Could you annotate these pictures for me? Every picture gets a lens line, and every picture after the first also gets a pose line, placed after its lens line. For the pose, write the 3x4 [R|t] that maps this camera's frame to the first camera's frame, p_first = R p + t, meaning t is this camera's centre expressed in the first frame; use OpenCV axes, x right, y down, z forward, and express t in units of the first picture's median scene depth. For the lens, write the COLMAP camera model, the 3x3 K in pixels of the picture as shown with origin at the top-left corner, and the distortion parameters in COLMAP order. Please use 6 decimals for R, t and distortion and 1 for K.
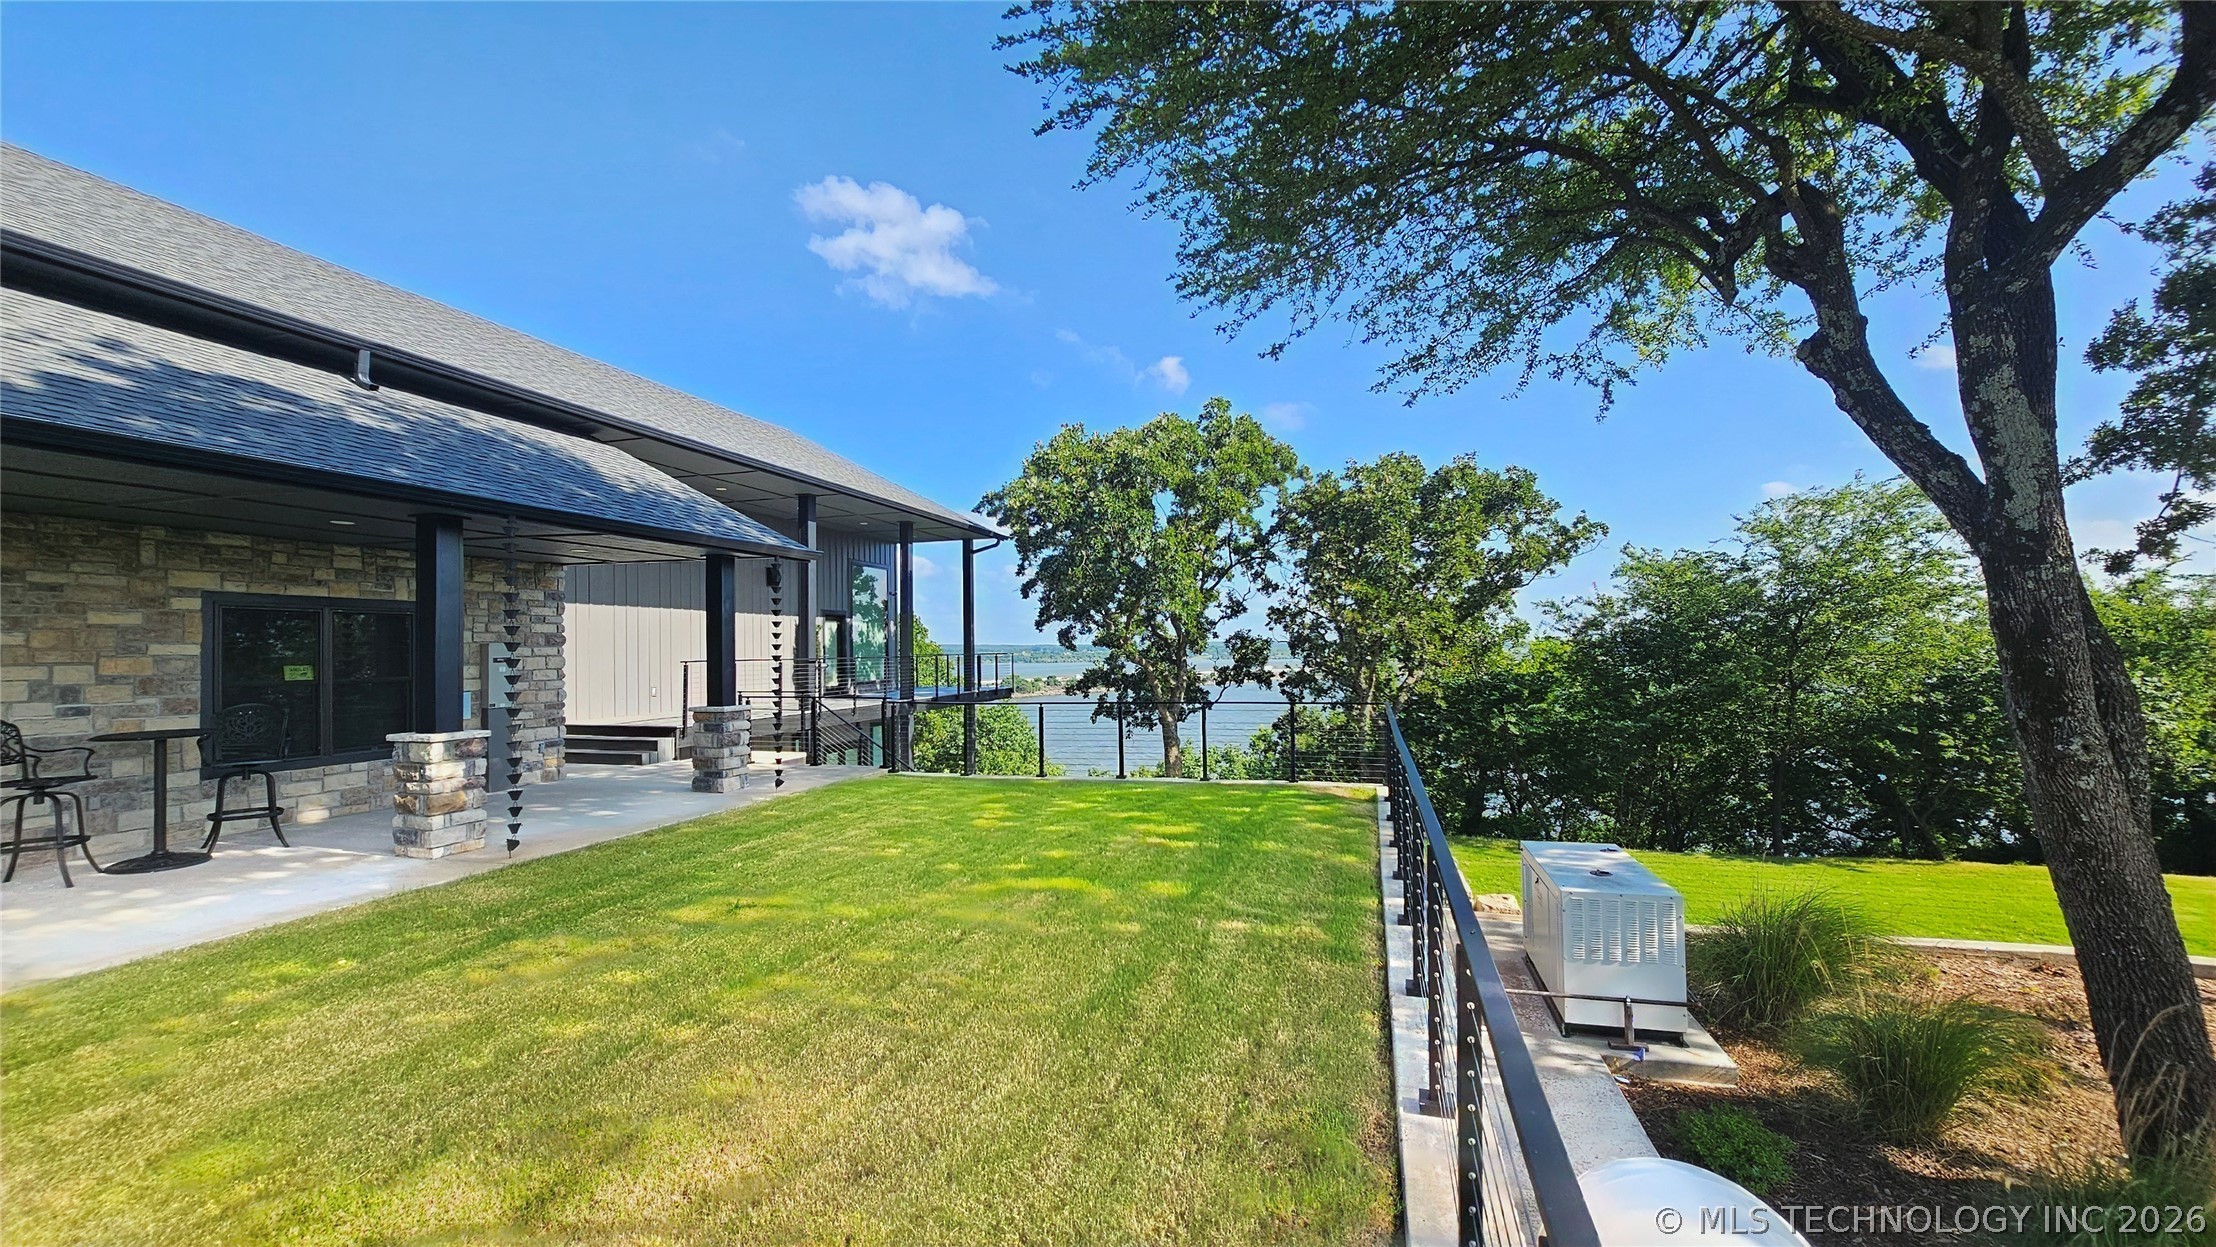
lens RADIAL K [[900.7, 0, 1117.6], [0, 900.7, 637.7], [0, 0, 1]] dist [-0.009551, 0.000040]
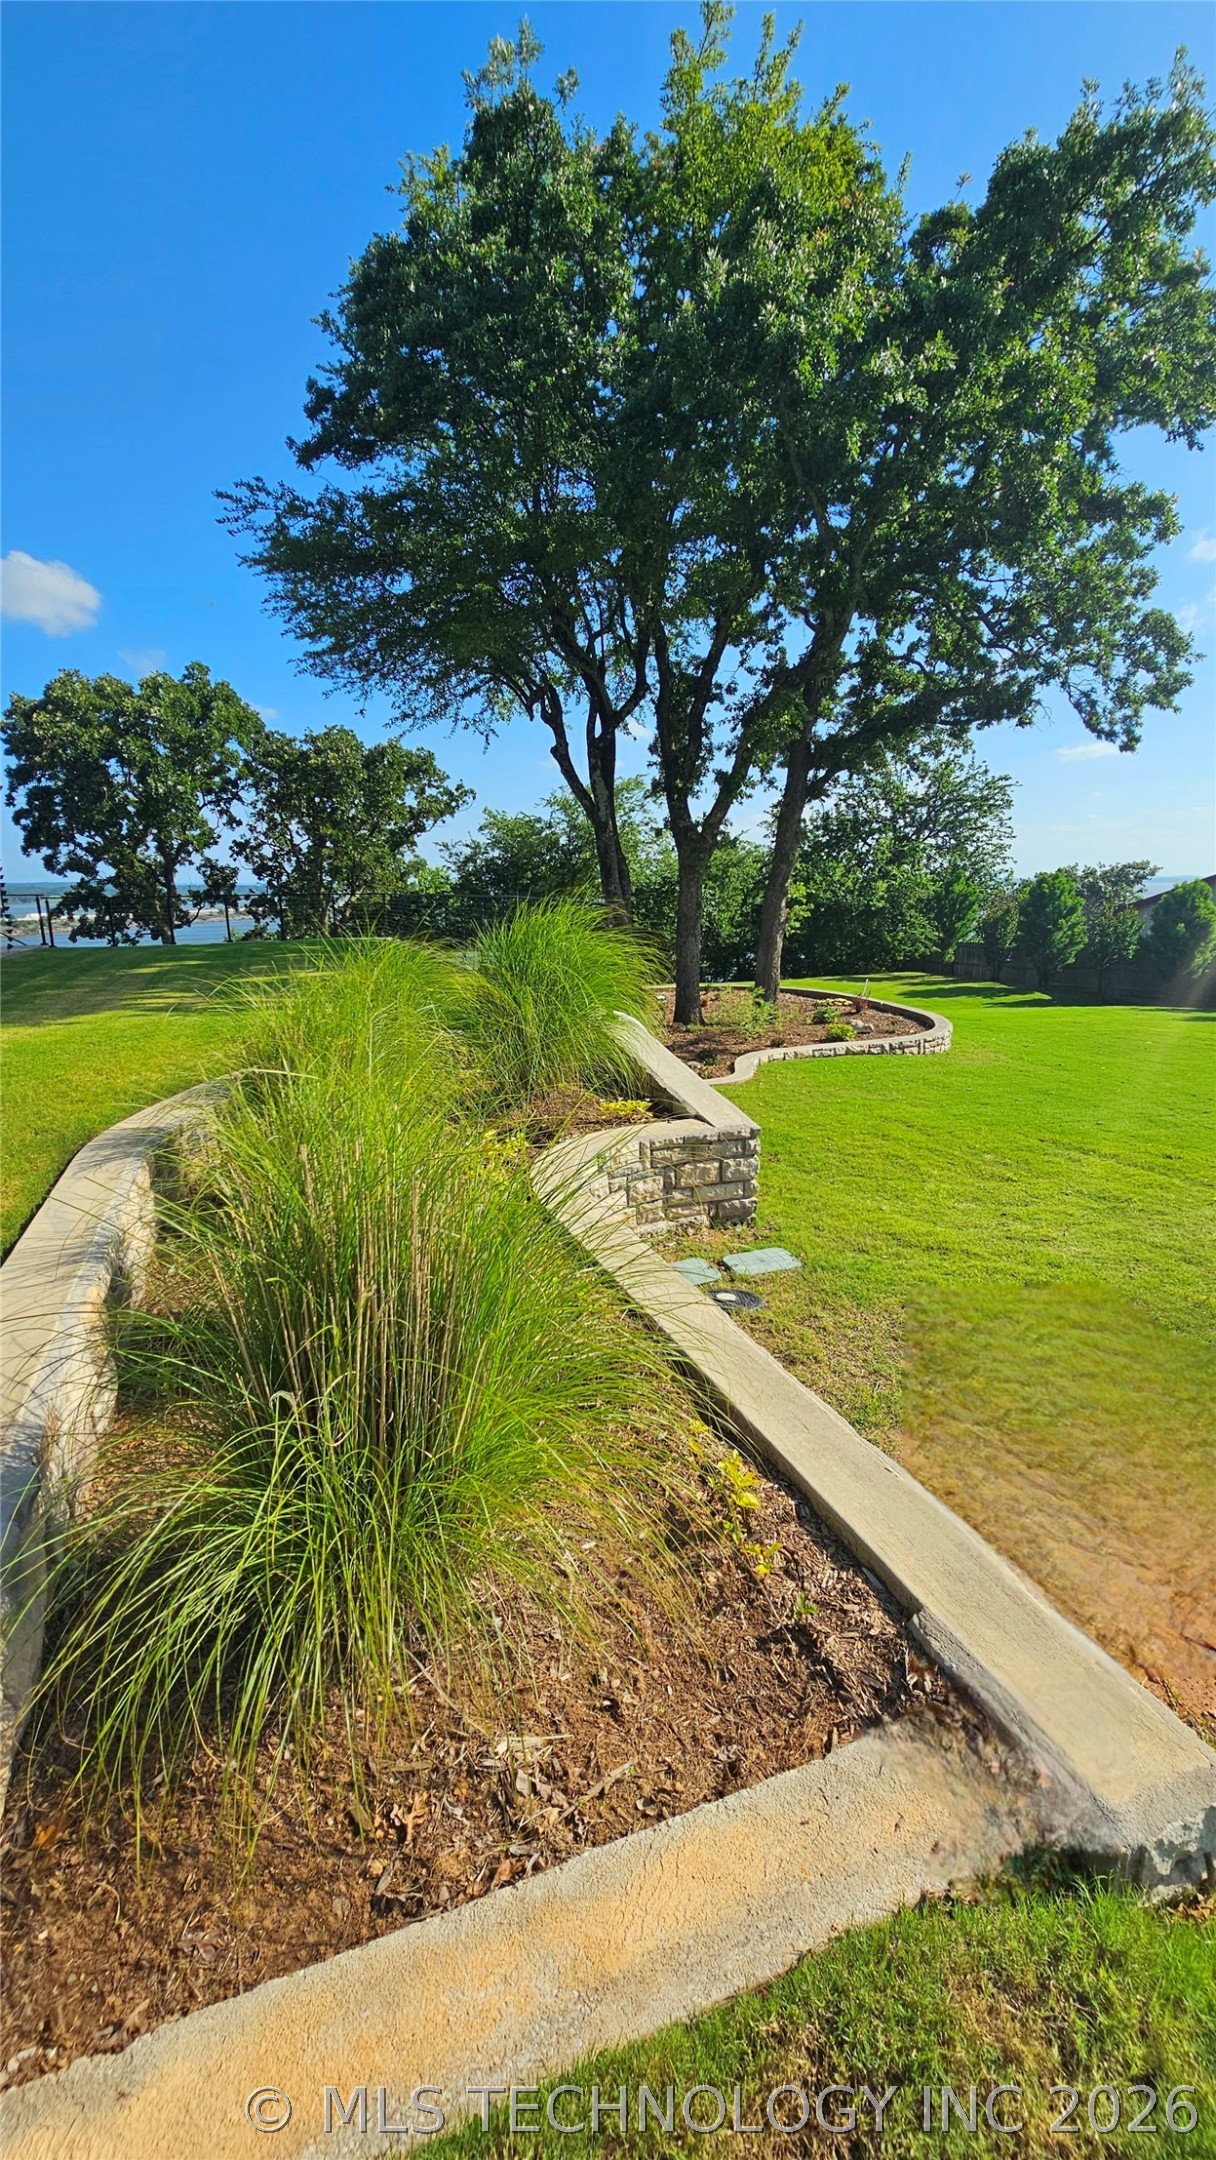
lens RADIAL K [[877.9, 0, 591.7], [0, 877.9, 1083.2], [0, 0, 1]] dist [-0.009551, 0.000040]
pose [[0.802896, -0.123926, 0.583096, -0.213097], [-0.009717, 0.975302, 0.220661, 0.024177], [-0.596040, -0.182834, 0.781862, -0.346331]]
